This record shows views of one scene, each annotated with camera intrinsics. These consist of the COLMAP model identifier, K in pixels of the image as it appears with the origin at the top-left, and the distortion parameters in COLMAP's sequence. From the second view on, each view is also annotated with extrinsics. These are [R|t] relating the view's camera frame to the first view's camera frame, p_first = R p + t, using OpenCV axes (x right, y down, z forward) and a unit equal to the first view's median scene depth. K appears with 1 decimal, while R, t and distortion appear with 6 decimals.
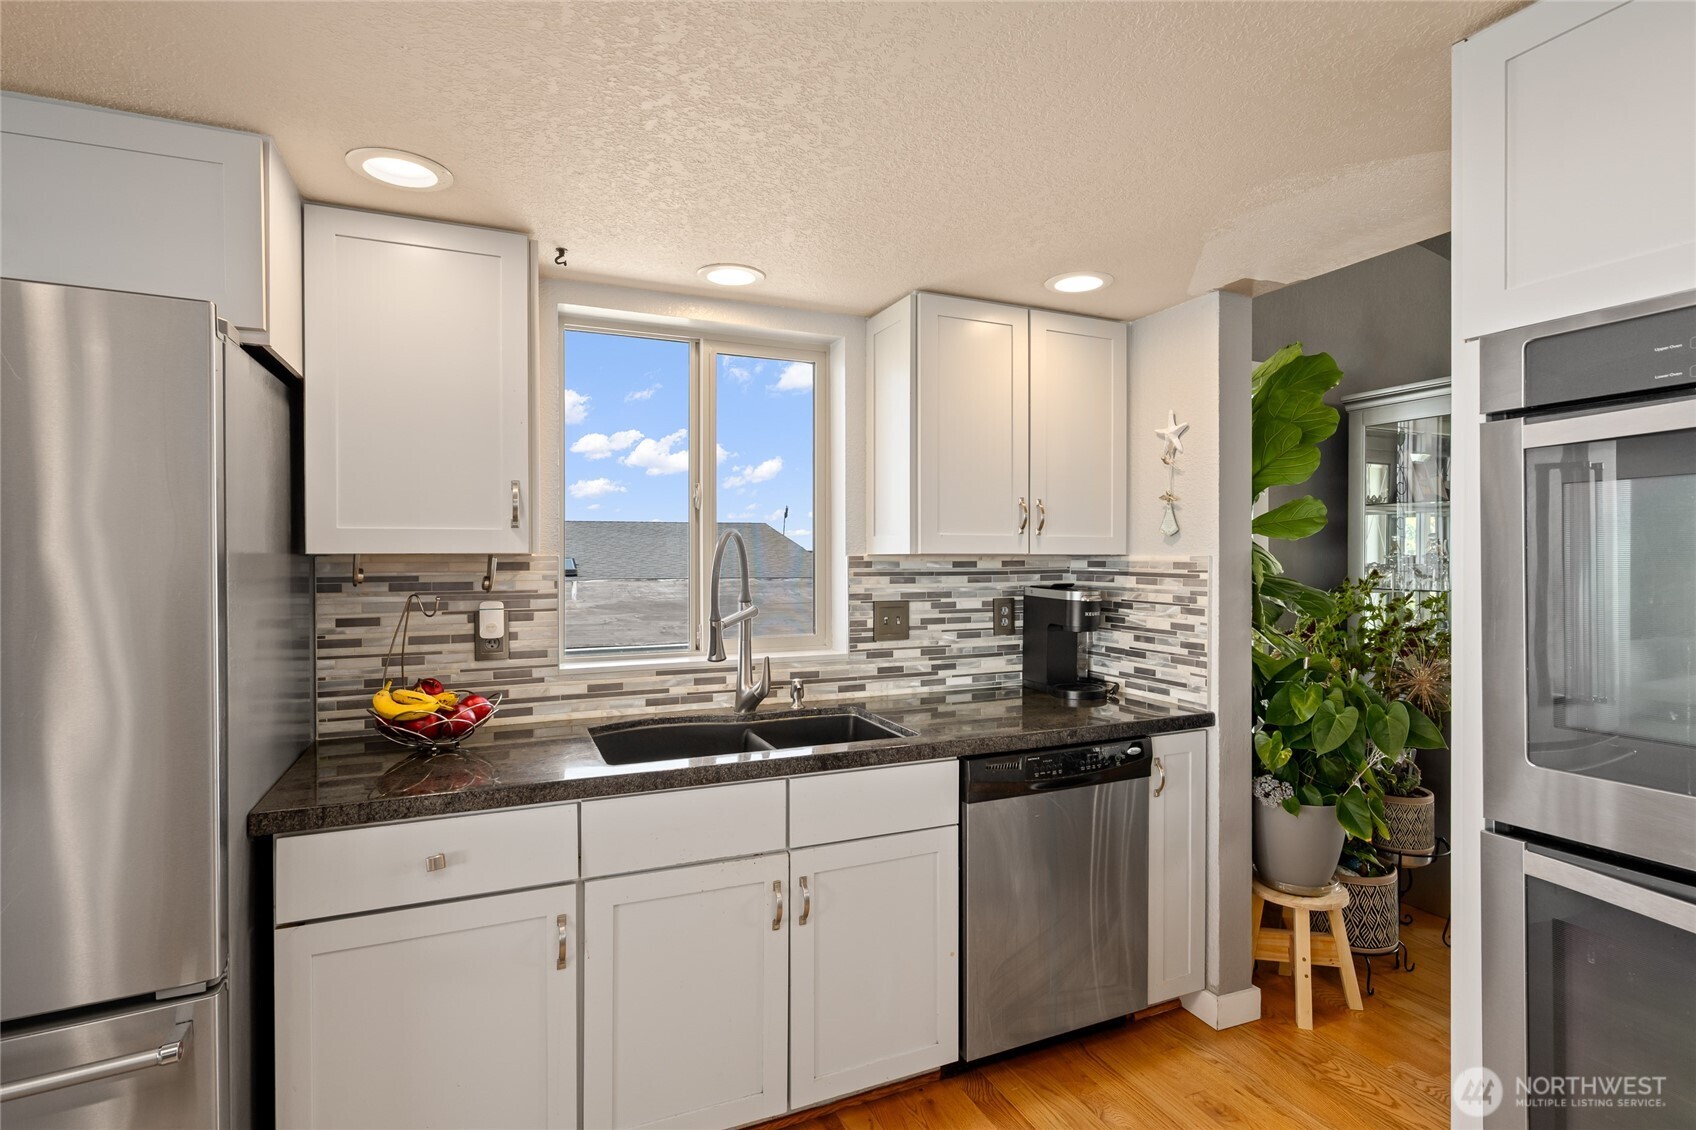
lens RADIAL K [[821.4, 0, 905.3], [0, 821.4, 566.5], [0, 0, 1]] dist [0.001686, 0.000367]
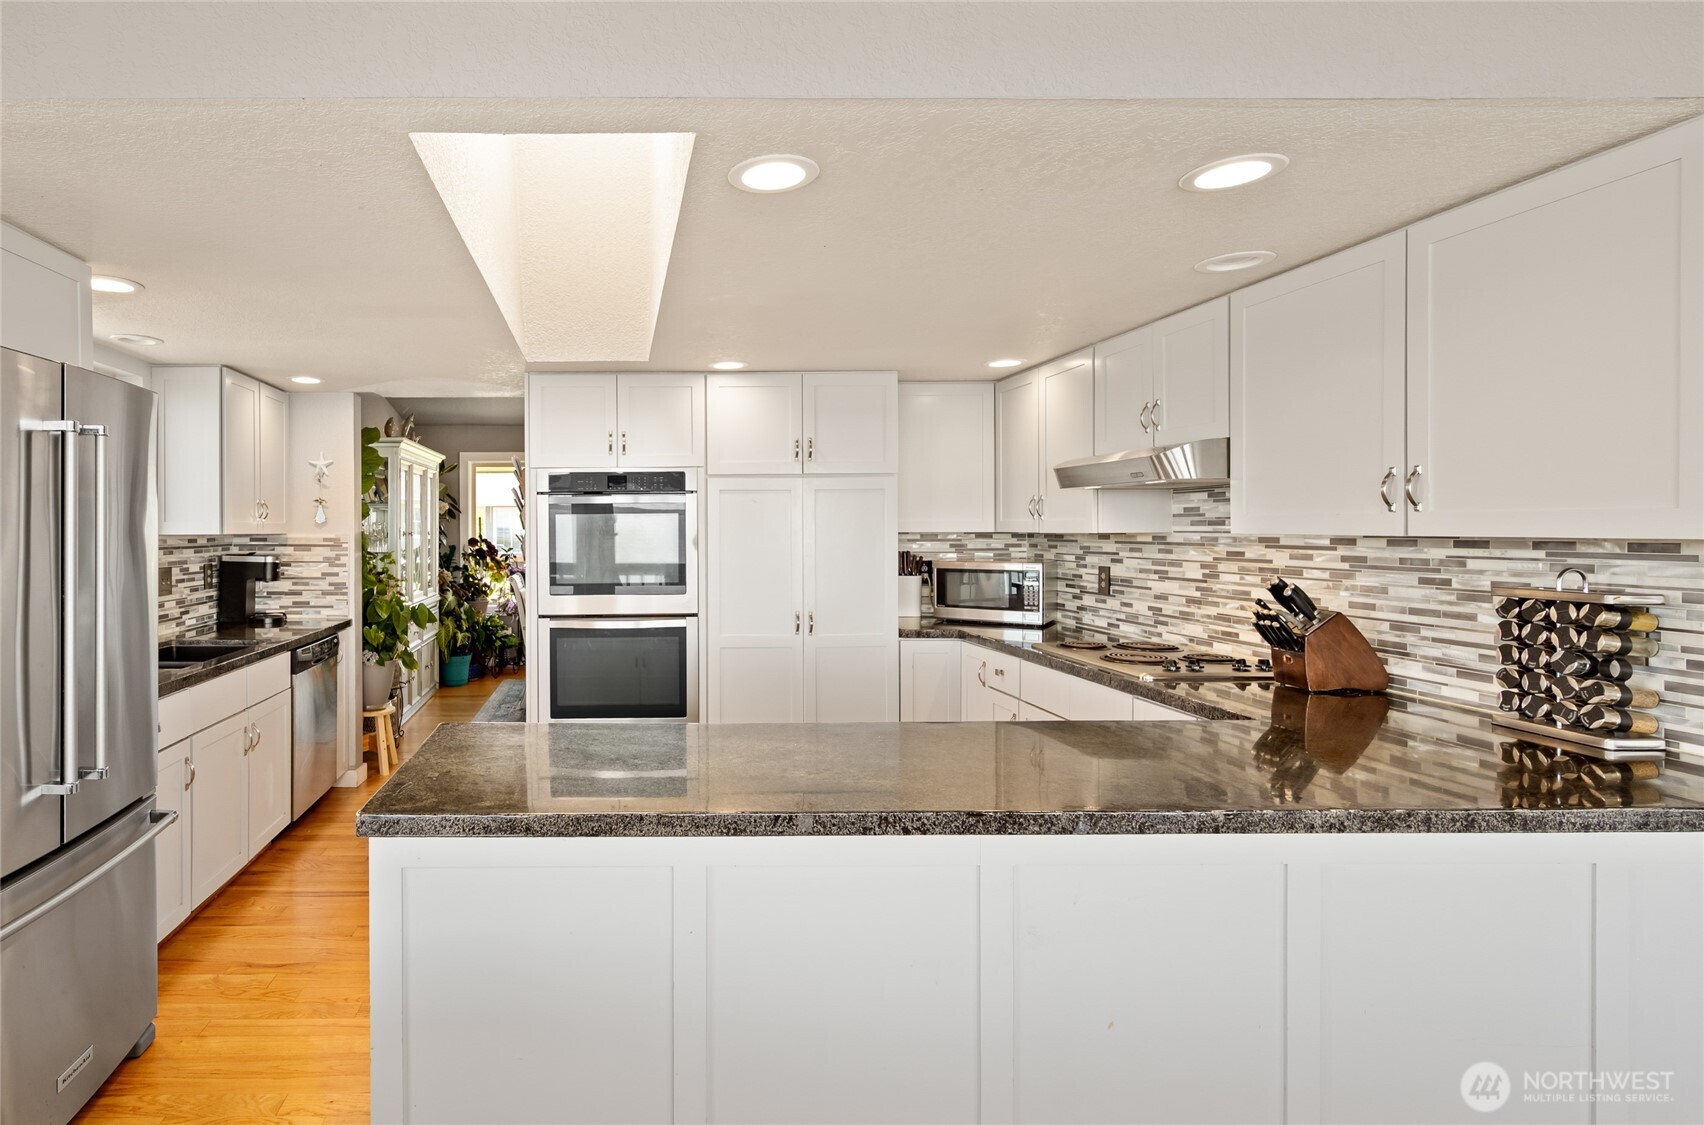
lens RADIAL K [[786.8, 0, 849.0], [0, 786.8, 533.0], [0, 0, 1]] dist [-0.001733, -0.000238]
pose [[0.136982, -0.003821, 0.990566, -1.149110], [0.011087, 0.999936, 0.002323, -0.007127], [-0.990511, 0.010664, 0.137016, -0.335836]]
